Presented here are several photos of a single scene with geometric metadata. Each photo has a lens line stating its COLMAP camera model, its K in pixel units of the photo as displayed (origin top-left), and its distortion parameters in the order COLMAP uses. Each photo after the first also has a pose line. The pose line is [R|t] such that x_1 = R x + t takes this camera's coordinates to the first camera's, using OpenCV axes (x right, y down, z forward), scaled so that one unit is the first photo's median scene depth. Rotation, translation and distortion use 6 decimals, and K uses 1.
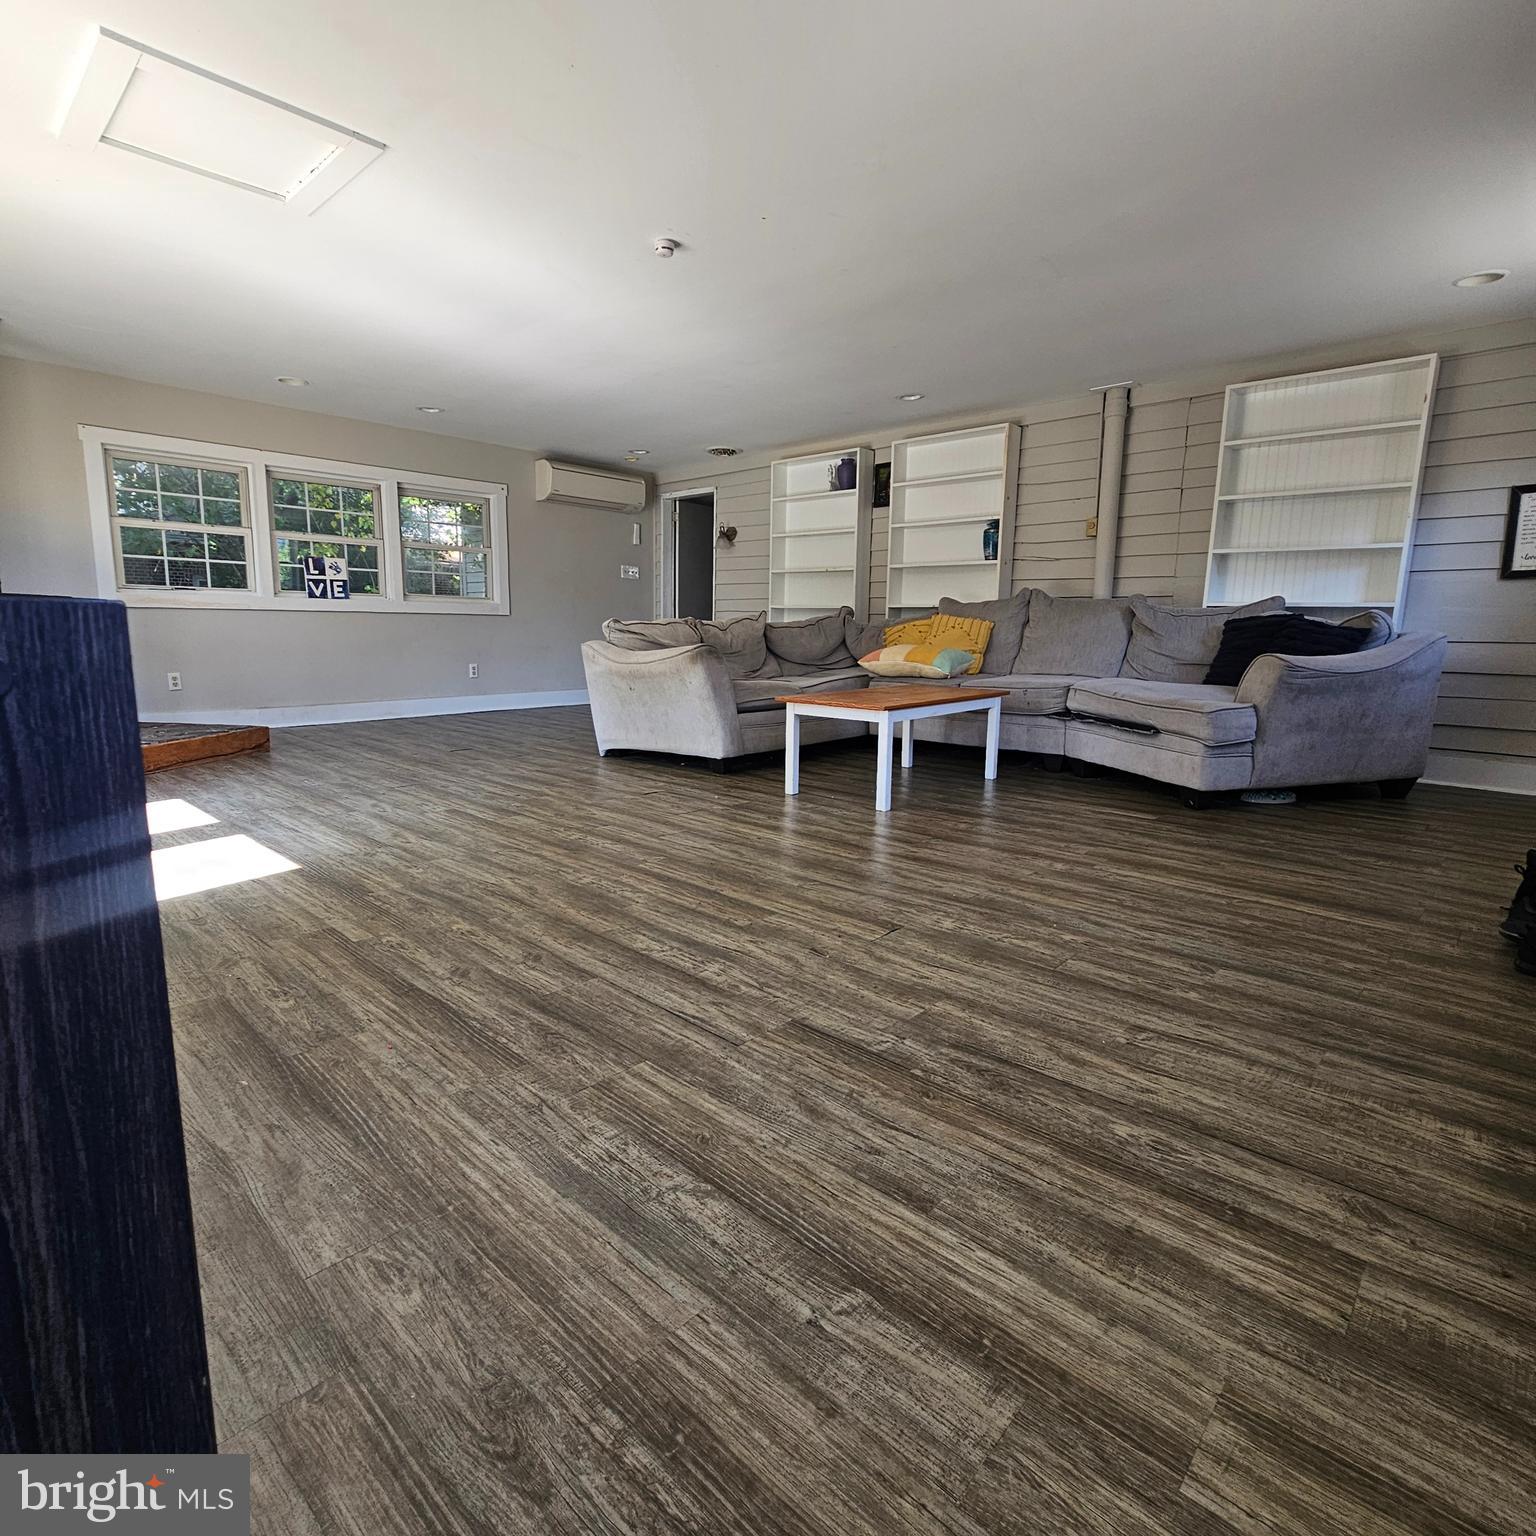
lens RADIAL K [[836.8, 0, 763.3], [0, 836.8, 765.3], [0, 0, 1]] dist [-0.005479, 0.002633]
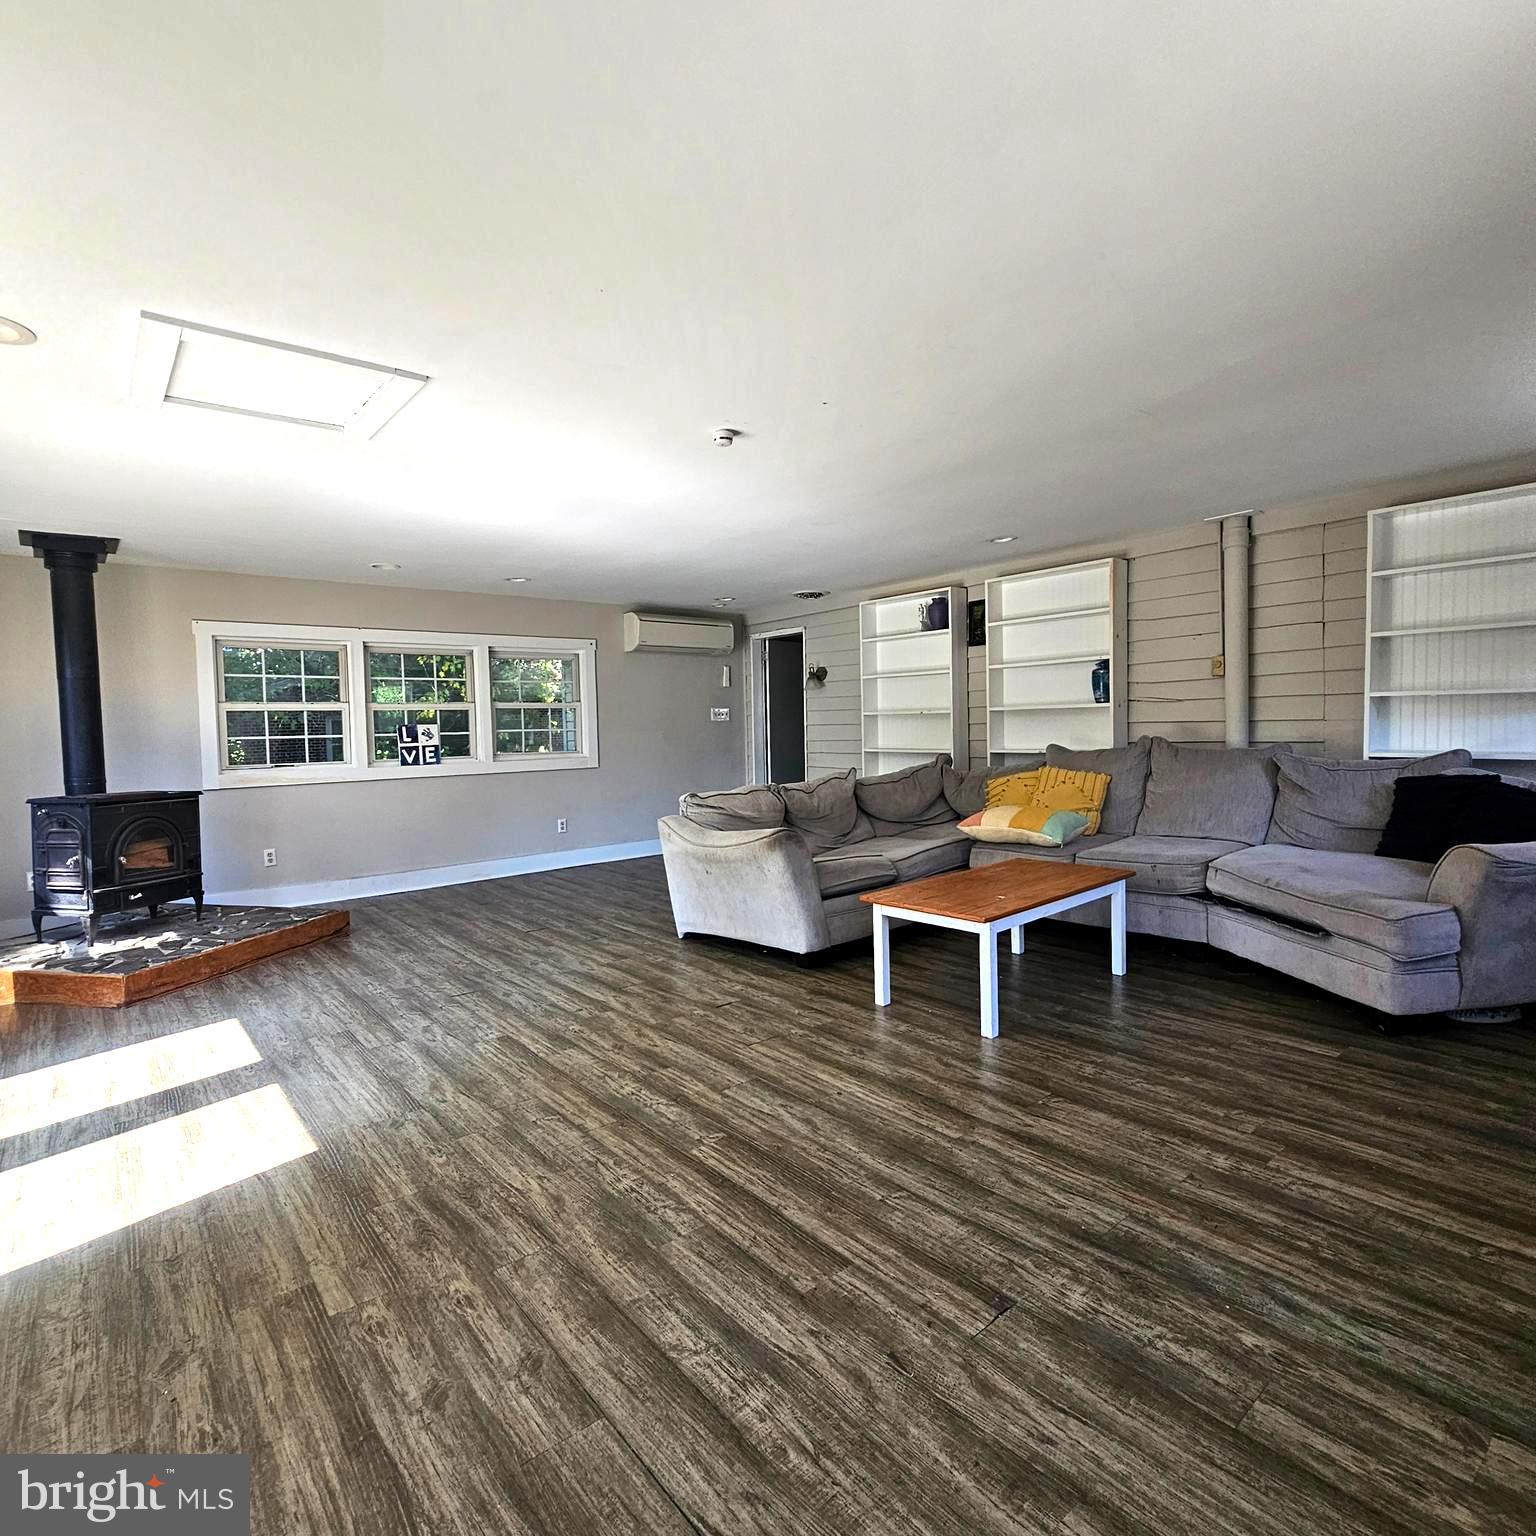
lens RADIAL K [[837.3, 0, 765.5], [0, 837.3, 765.7], [0, 0, 1]] dist [-0.000471, -0.001238]
pose [[0.991525, -0.034560, -0.125233, 0.024430], [0.019840, 0.992941, -0.116934, -0.092722], [0.128390, 0.113459, 0.985212, 0.075497]]
